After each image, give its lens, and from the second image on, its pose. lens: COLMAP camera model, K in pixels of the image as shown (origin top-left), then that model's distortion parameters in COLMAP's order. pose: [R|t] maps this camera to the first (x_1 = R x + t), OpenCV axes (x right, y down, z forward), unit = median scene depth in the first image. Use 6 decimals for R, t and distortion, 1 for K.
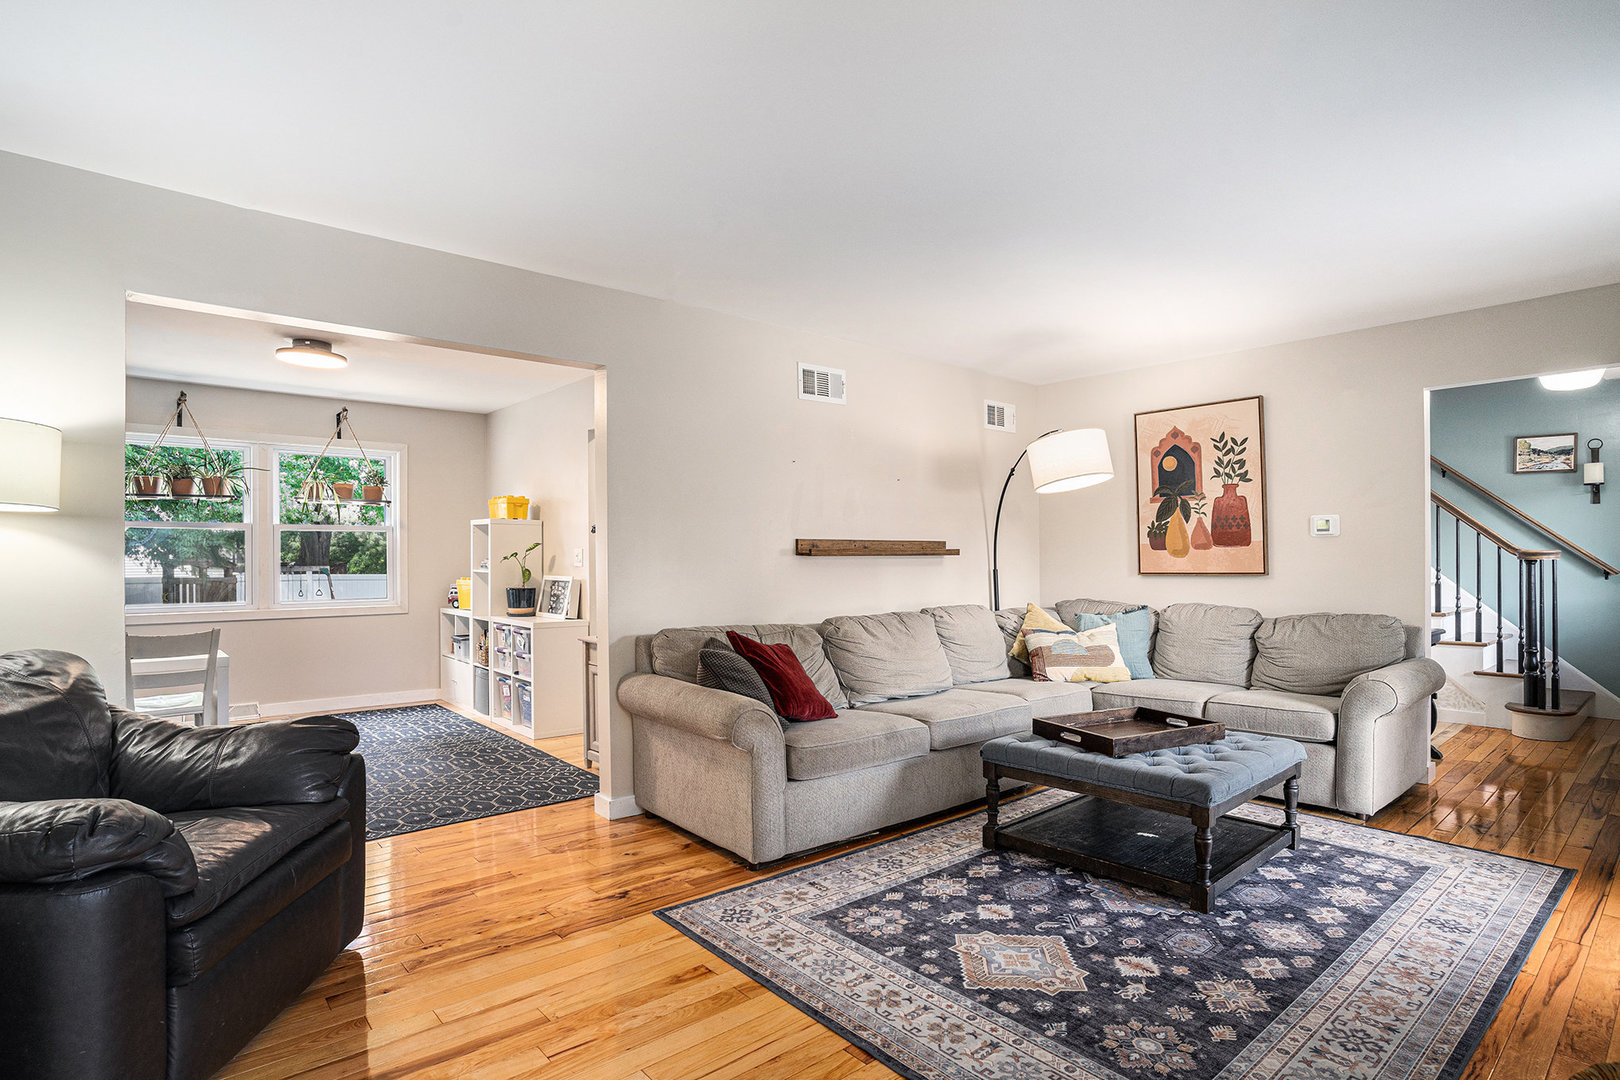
lens RADIAL K [[826.7, 0, 810.0], [0, 826.7, 540.0], [0, 0, 1]] dist [-0.039270, 0.000644]
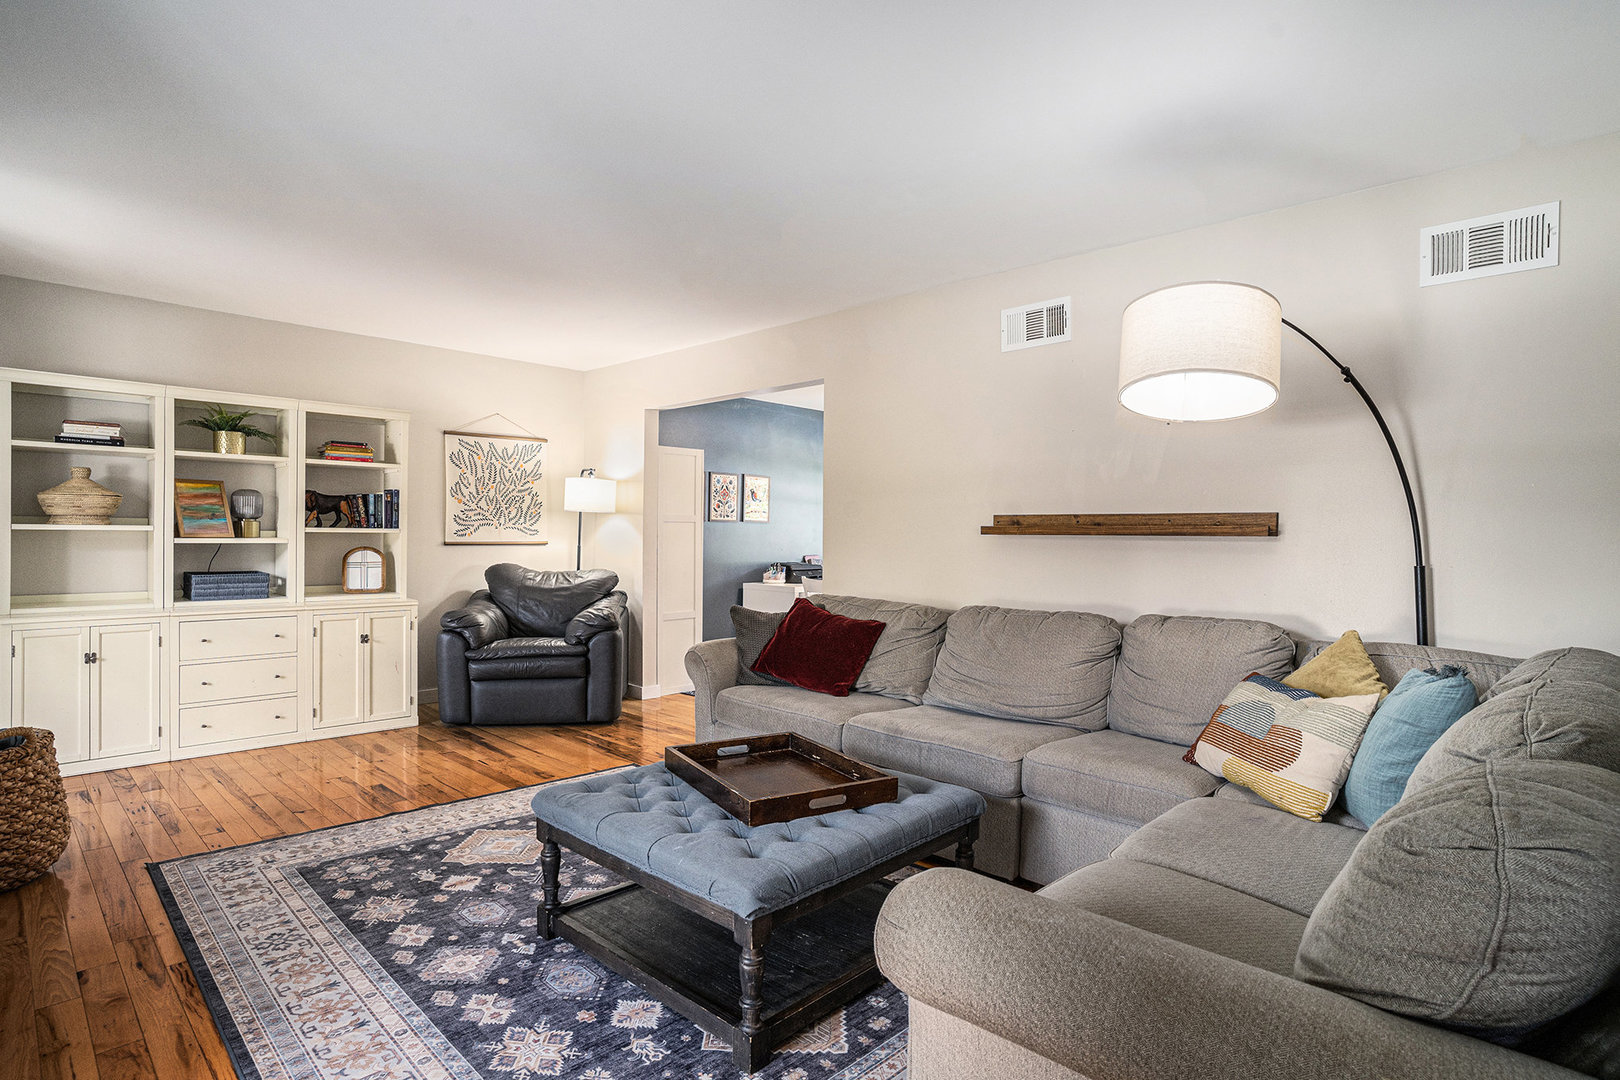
lens RADIAL K [[826.7, 0, 810.0], [0, 826.7, 540.0], [0, 0, 1]] dist [-0.039270, 0.000644]
pose [[0.091380, 0.011281, -0.995752, 1.569181], [0.006898, 0.999905, 0.011961, 0.025062], [0.995792, -0.007962, 0.091294, 1.367334]]
